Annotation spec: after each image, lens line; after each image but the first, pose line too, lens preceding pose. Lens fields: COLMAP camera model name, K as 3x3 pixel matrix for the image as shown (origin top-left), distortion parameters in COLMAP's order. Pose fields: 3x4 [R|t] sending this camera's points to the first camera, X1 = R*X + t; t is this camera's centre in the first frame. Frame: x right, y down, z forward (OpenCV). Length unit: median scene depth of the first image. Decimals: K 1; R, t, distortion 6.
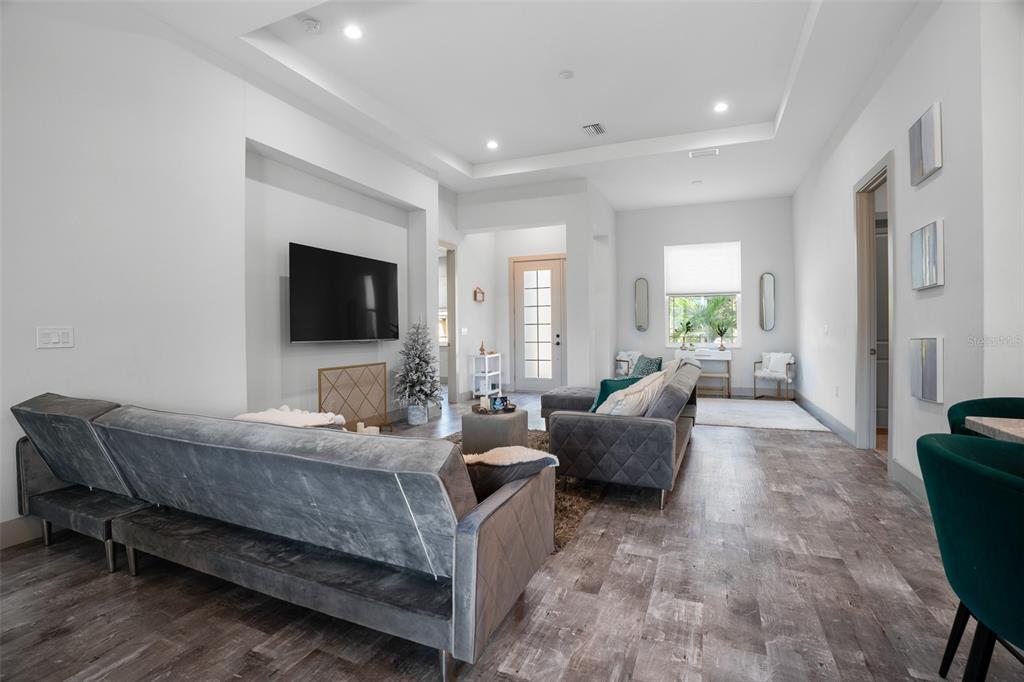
lens RADIAL K [[468.4, 0, 514.3], [0, 468.4, 336.9], [0, 0, 1]] dist [-0.016349, 0.000836]
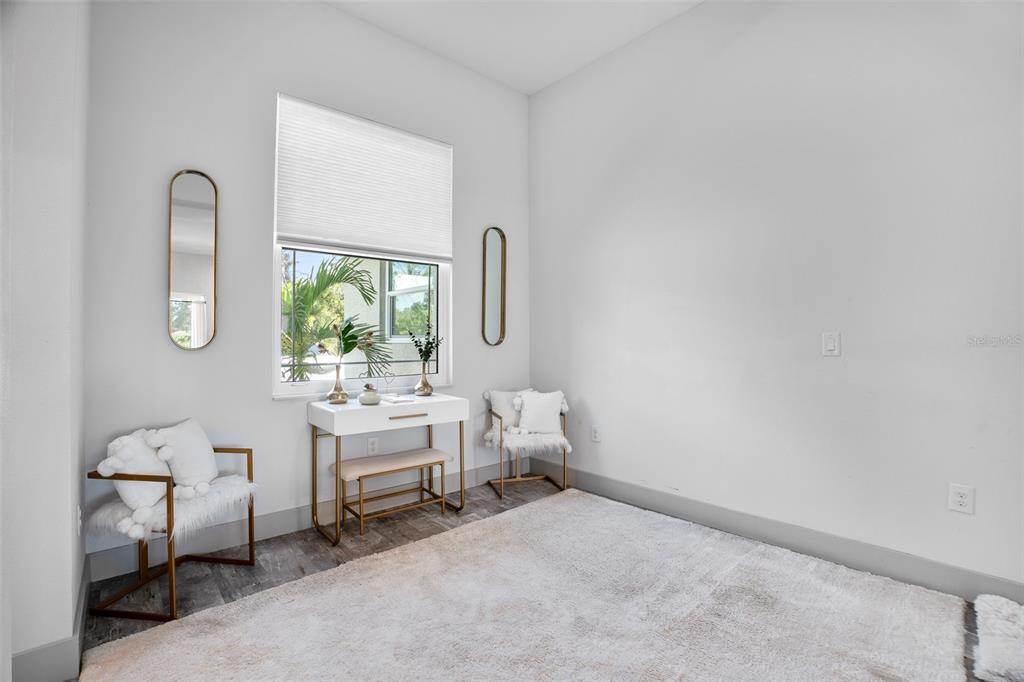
lens RADIAL K [[468.4, 0, 514.3], [0, 468.4, 336.9], [0, 0, 1]] dist [-0.016349, 0.000836]
pose [[0.443475, 0.010378, 0.896227, 0.109854], [0.007684, 0.999852, -0.015380, -0.015563], [-0.896254, 0.013707, 0.443330, 0.748611]]
